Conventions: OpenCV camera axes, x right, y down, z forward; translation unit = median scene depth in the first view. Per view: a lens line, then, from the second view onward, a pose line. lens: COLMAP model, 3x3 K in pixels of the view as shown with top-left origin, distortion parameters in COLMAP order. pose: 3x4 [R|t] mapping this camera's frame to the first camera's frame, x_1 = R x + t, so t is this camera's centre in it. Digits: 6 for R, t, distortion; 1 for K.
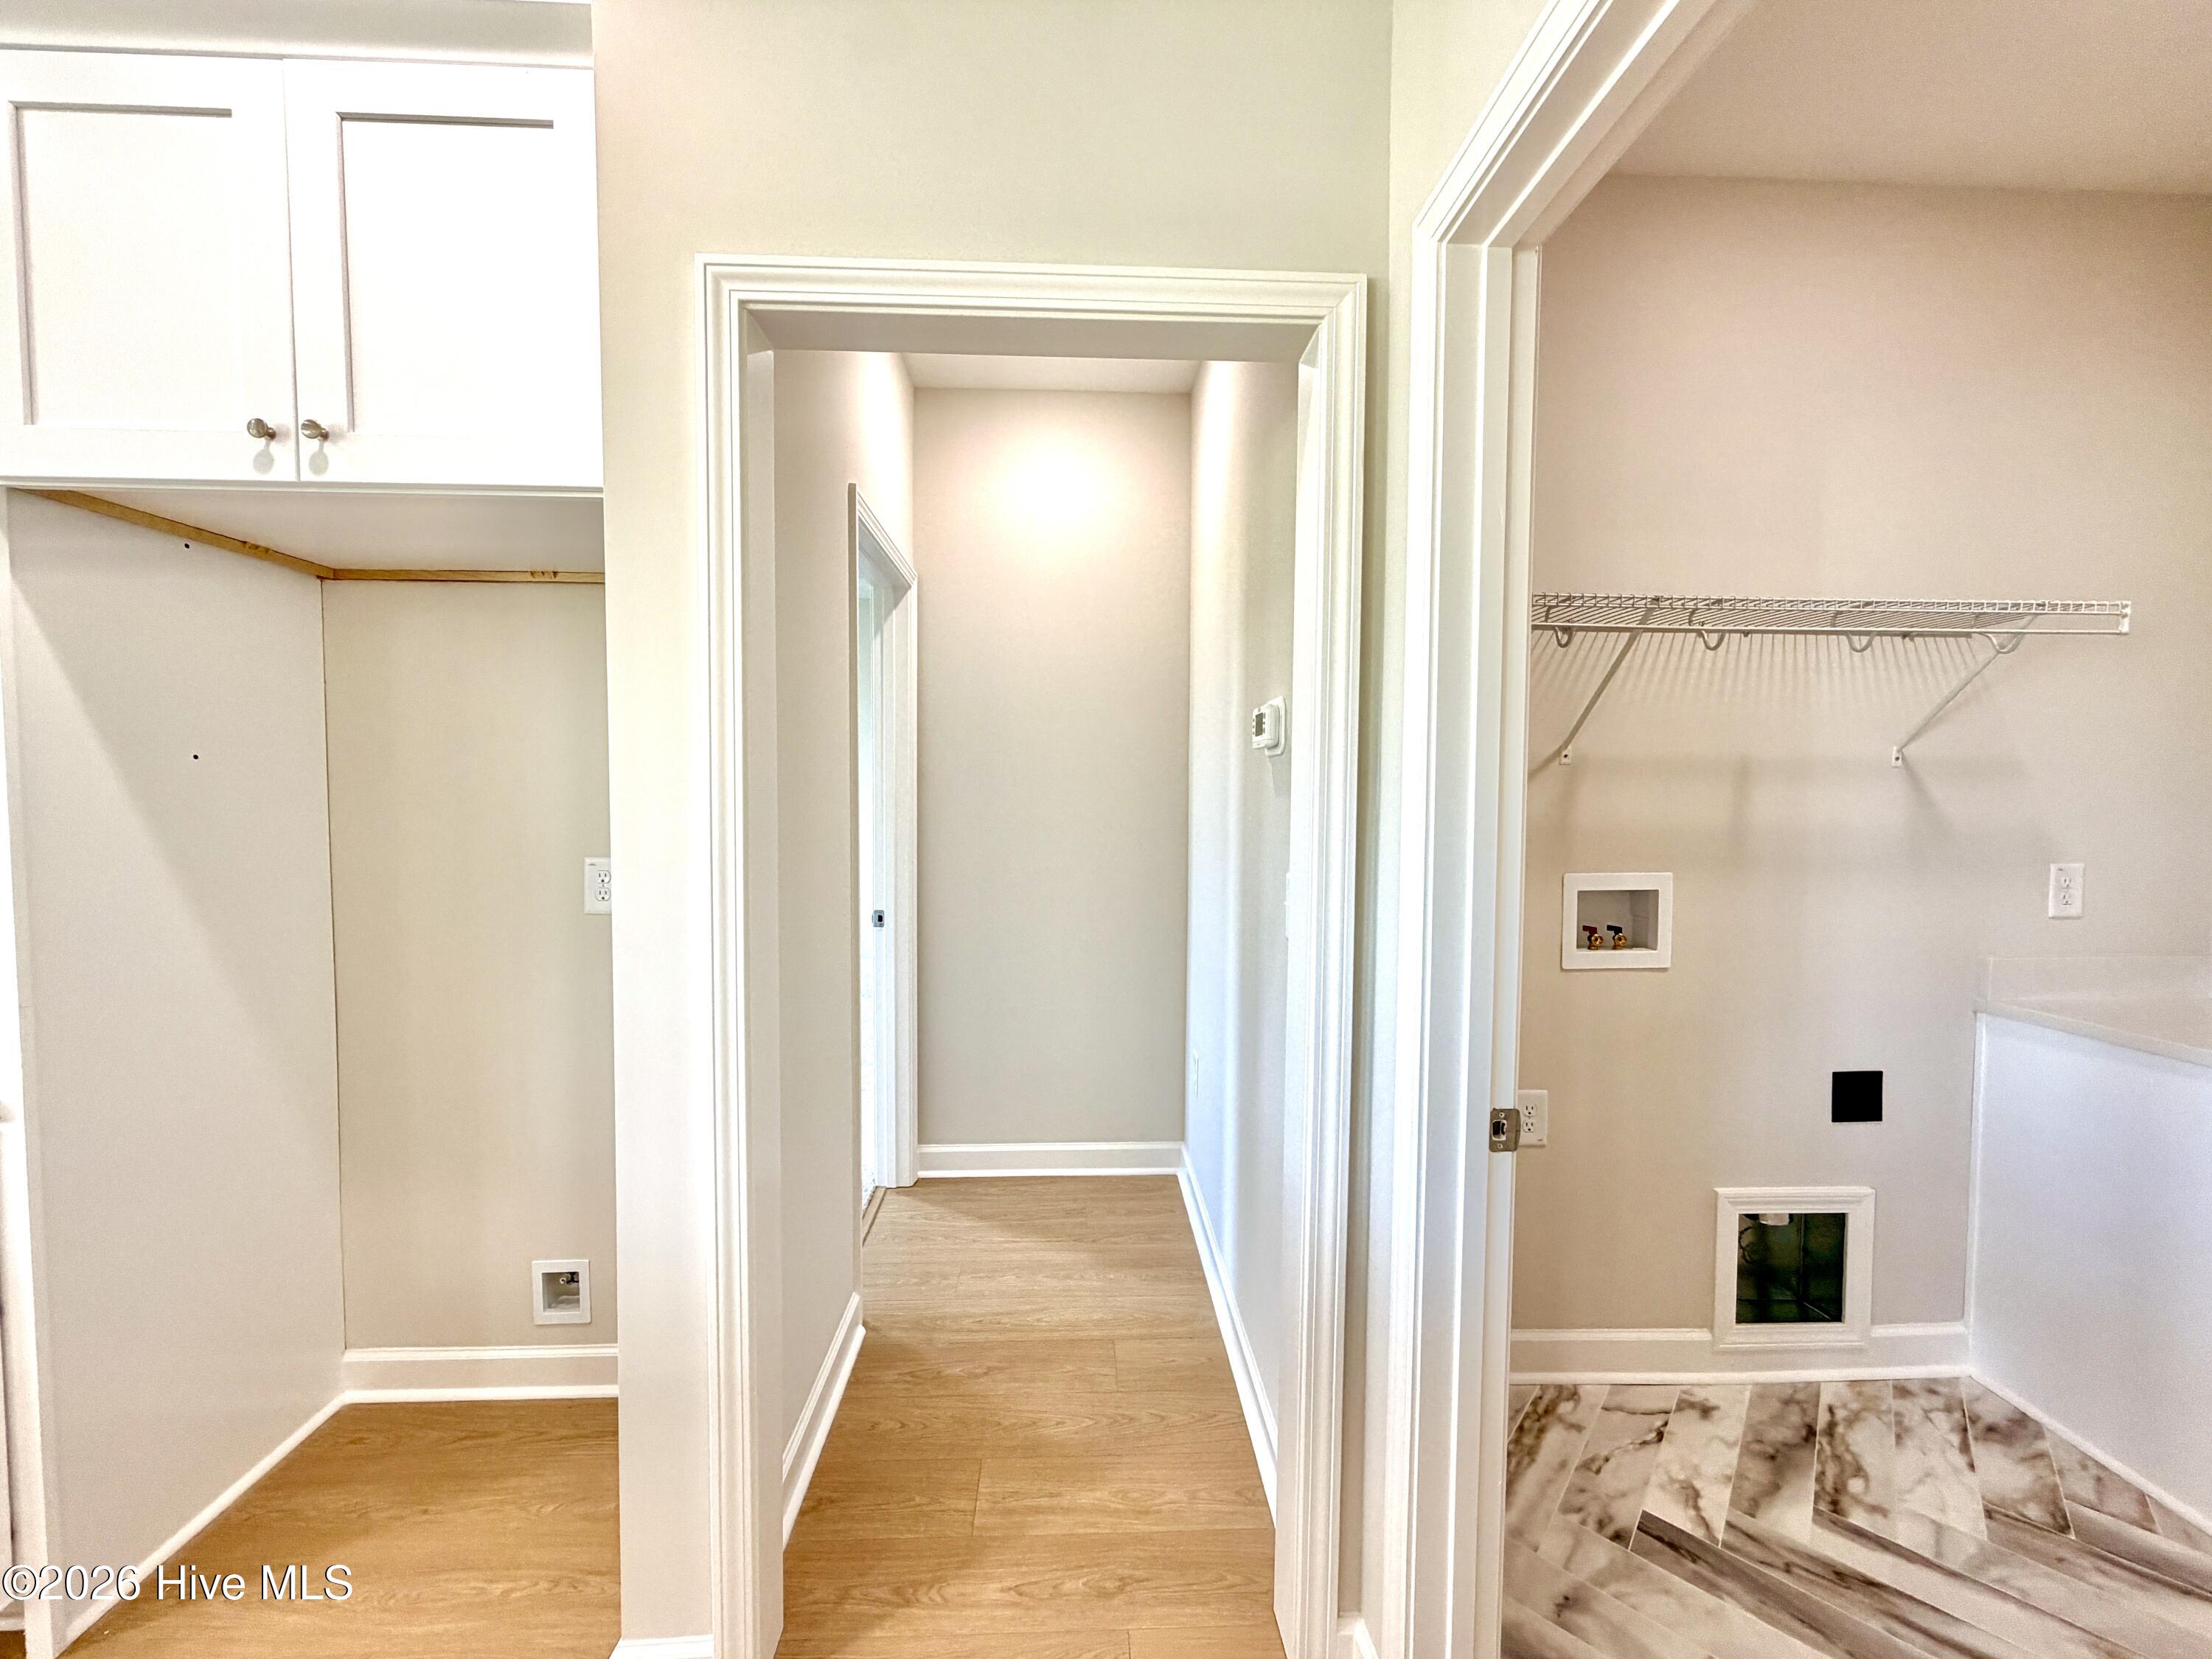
lens RADIAL K [[884.2, 0, 1092.3], [0, 884.2, 829.7], [0, 0, 1]] dist [-0.000250, 0.000071]
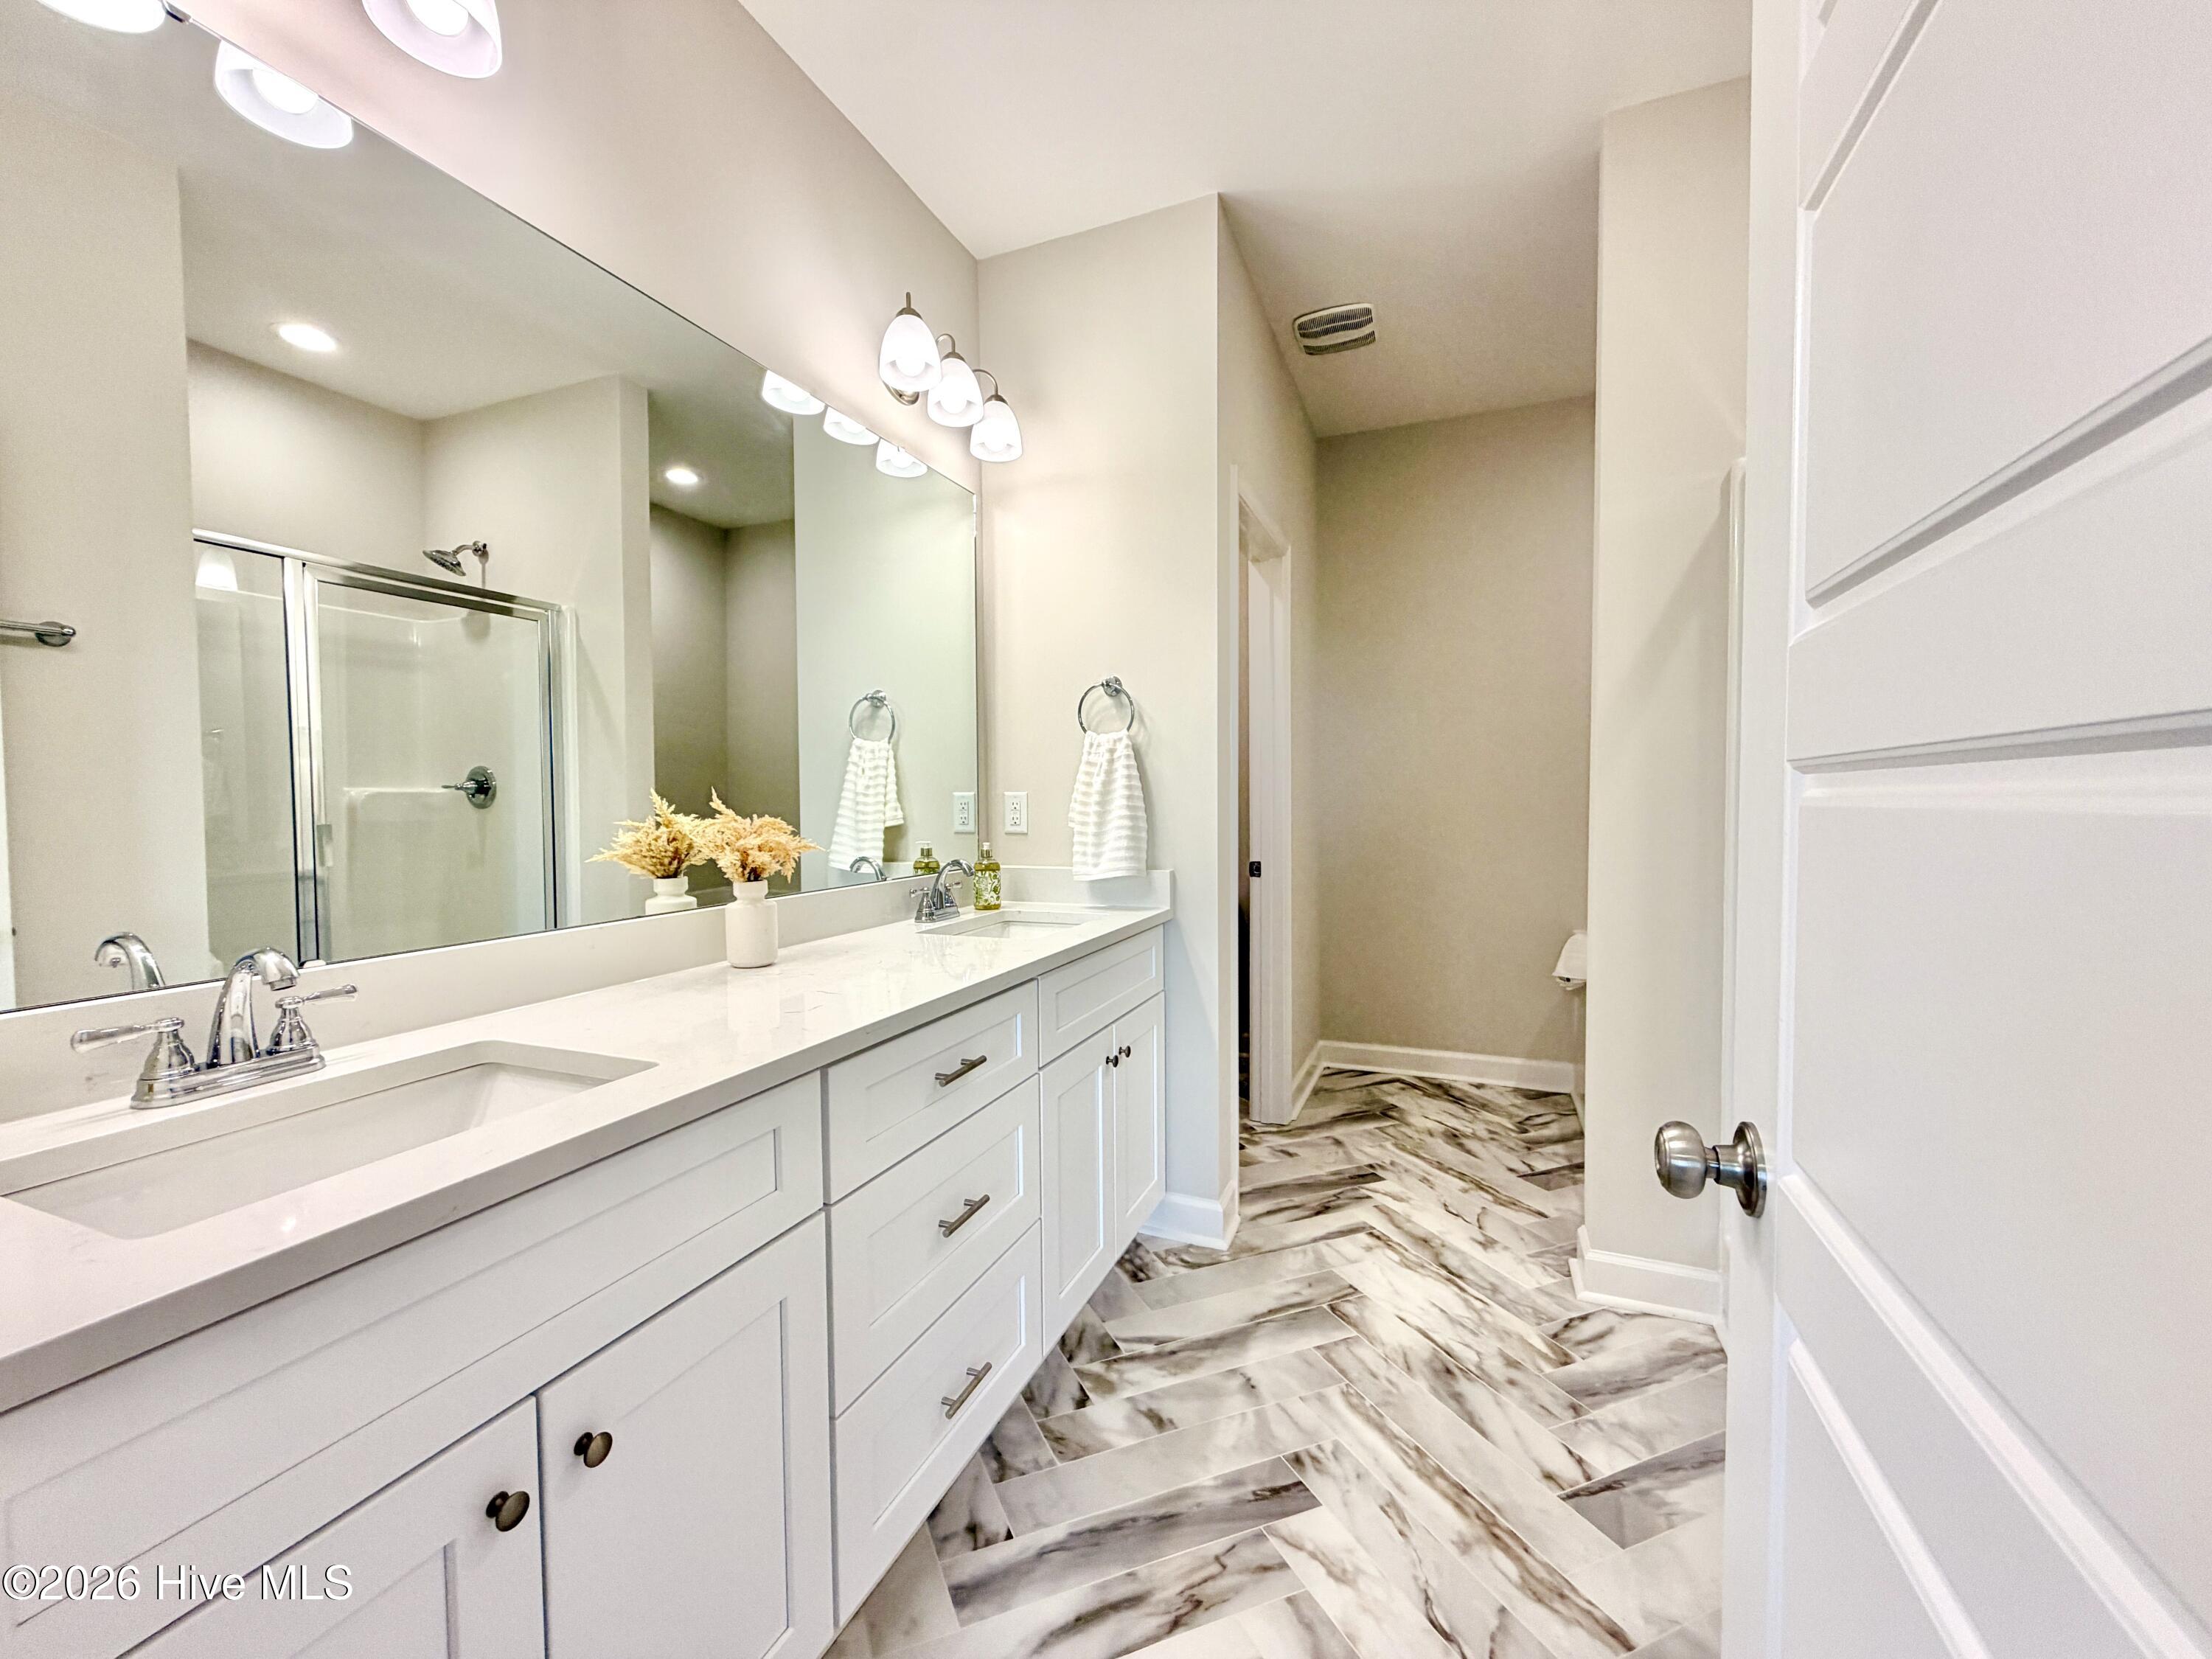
lens RADIAL K [[884.2, 0, 1101.4], [0, 884.2, 829.8], [0, 0, 1]] dist [-0.000250, 0.000071]
pose [[-0.414705, 0.032706, -0.909368, 1.937869], [-0.036383, 0.997959, 0.052484, 0.053705], [0.909228, 0.054850, -0.412668, 0.976531]]
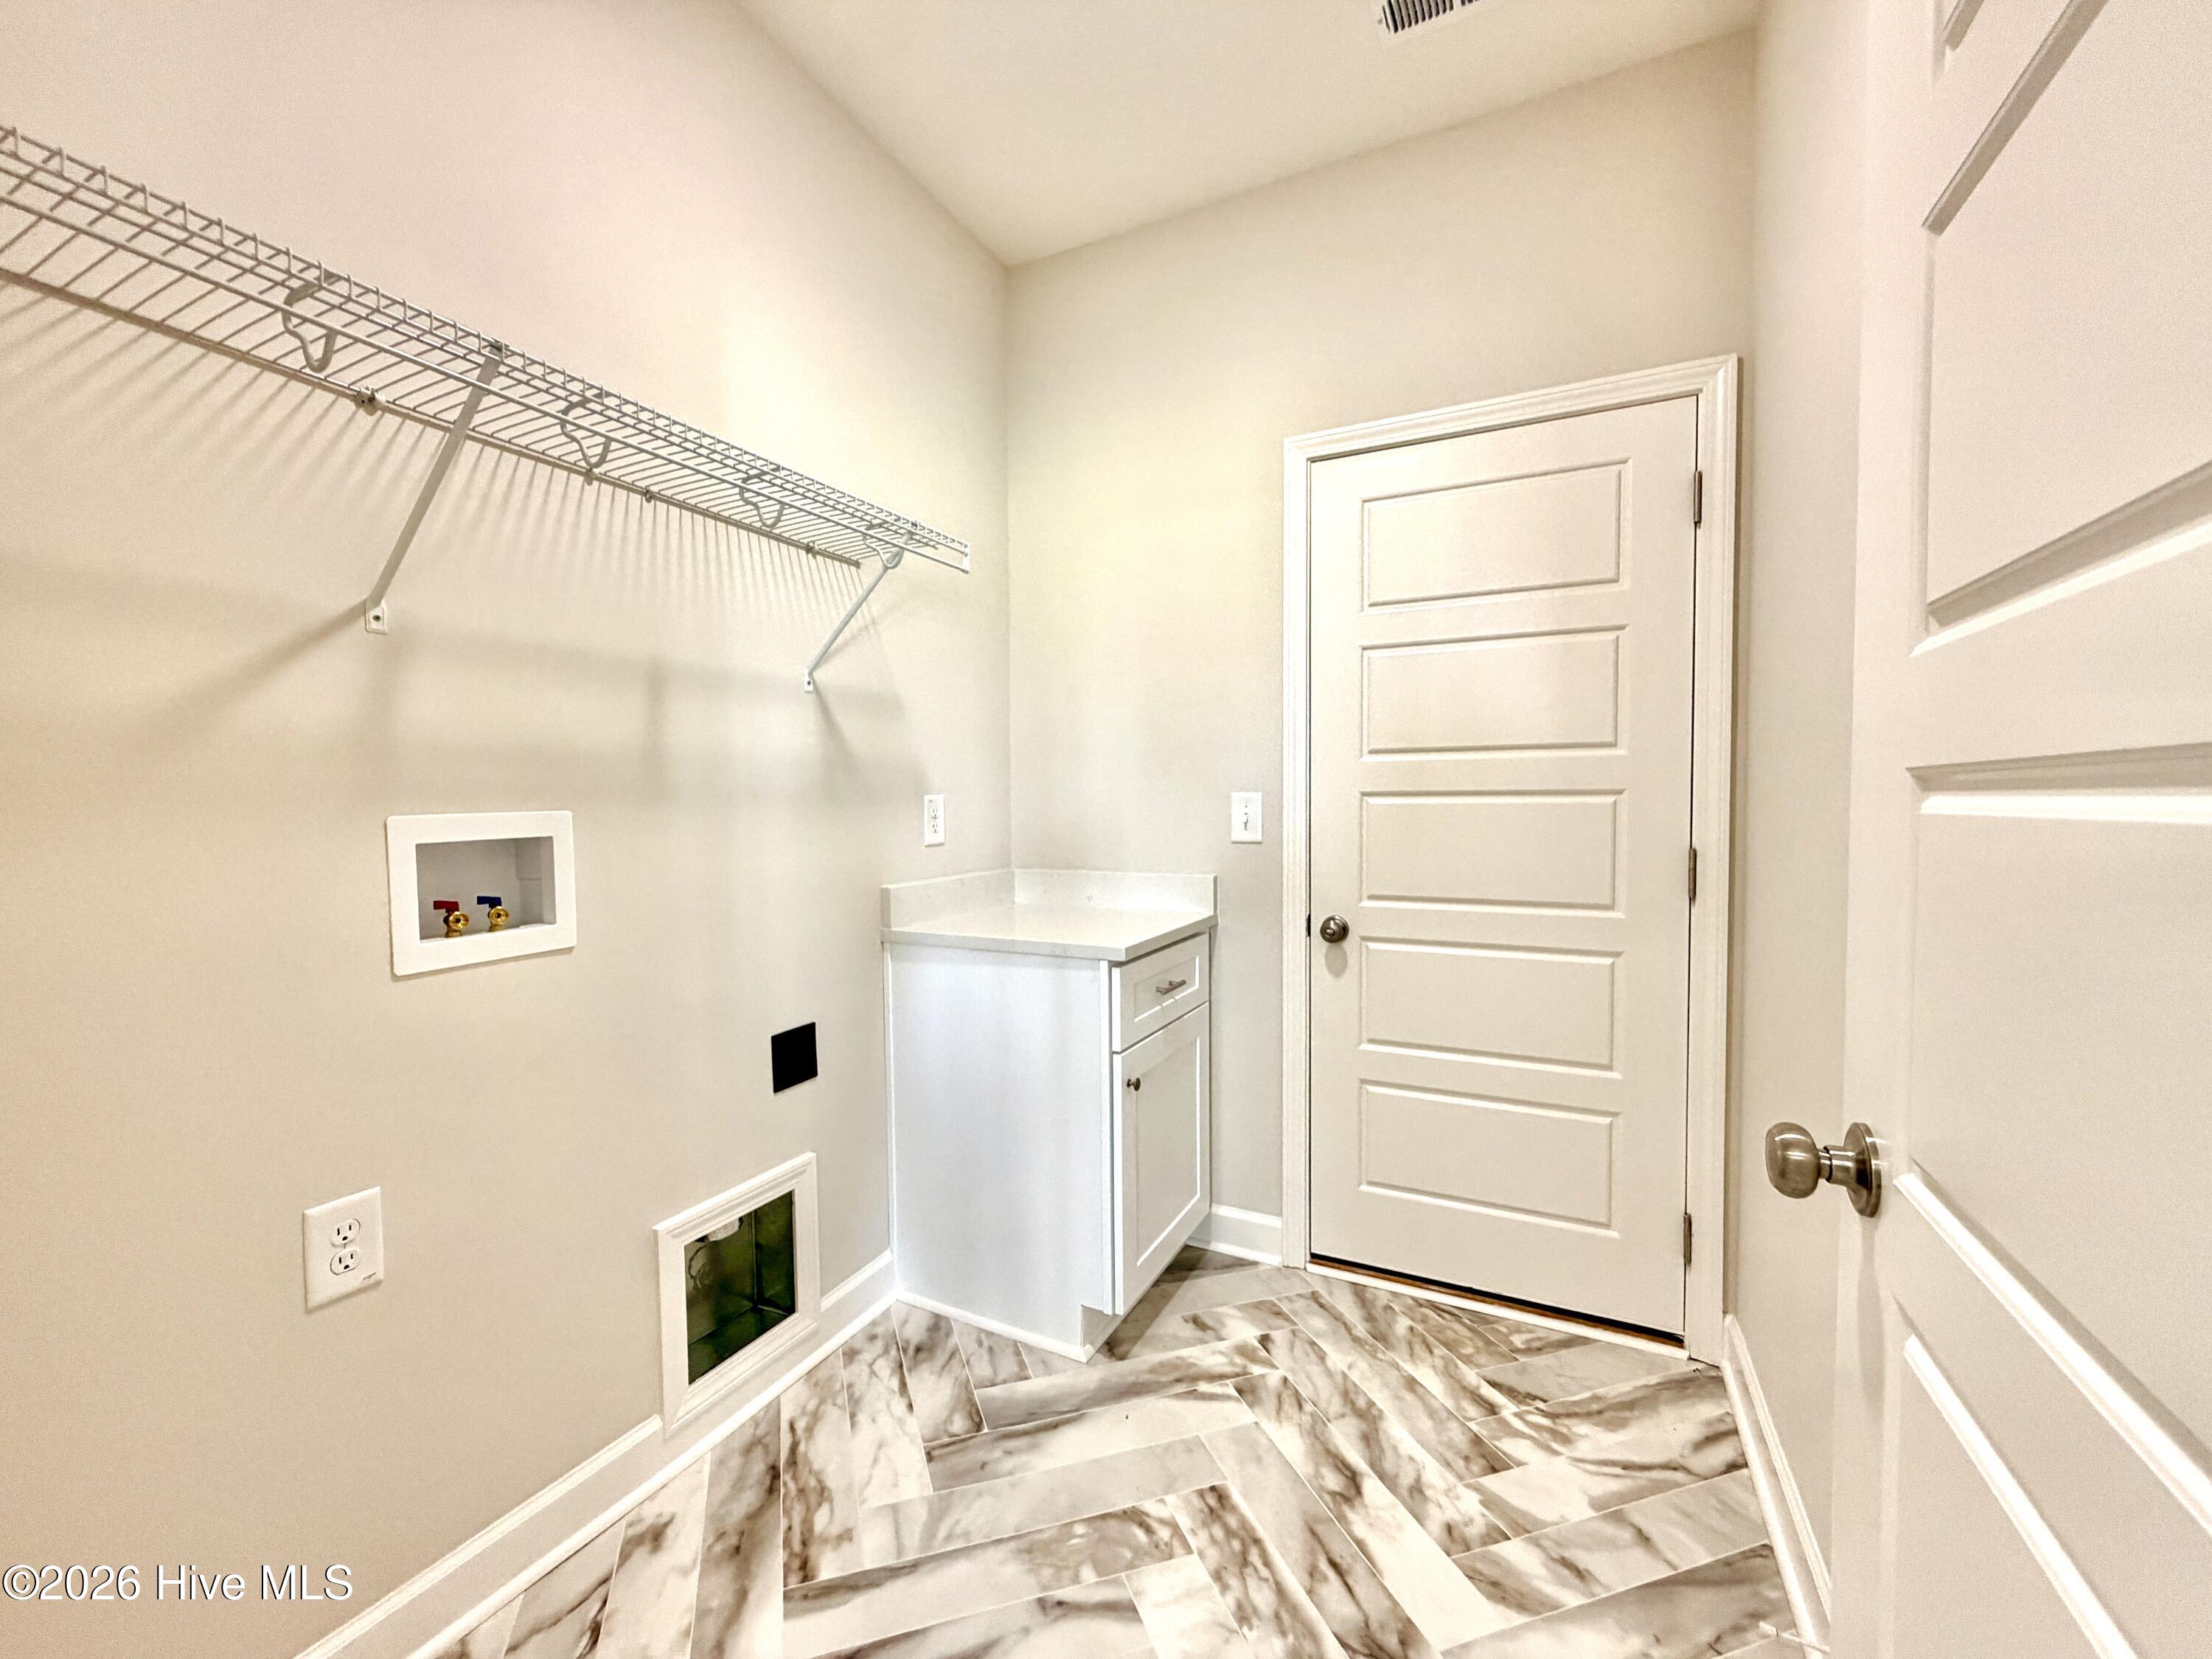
lens RADIAL K [[884.2, 0, 1107.7], [0, 884.2, 831.6], [0, 0, 1]] dist [-0.000250, 0.000071]
pose [[0.476318, -0.041164, 0.878309, 0.245038], [0.048208, 0.998624, 0.020659, 0.072236], [-0.877951, 0.032501, 0.477647, 0.294214]]
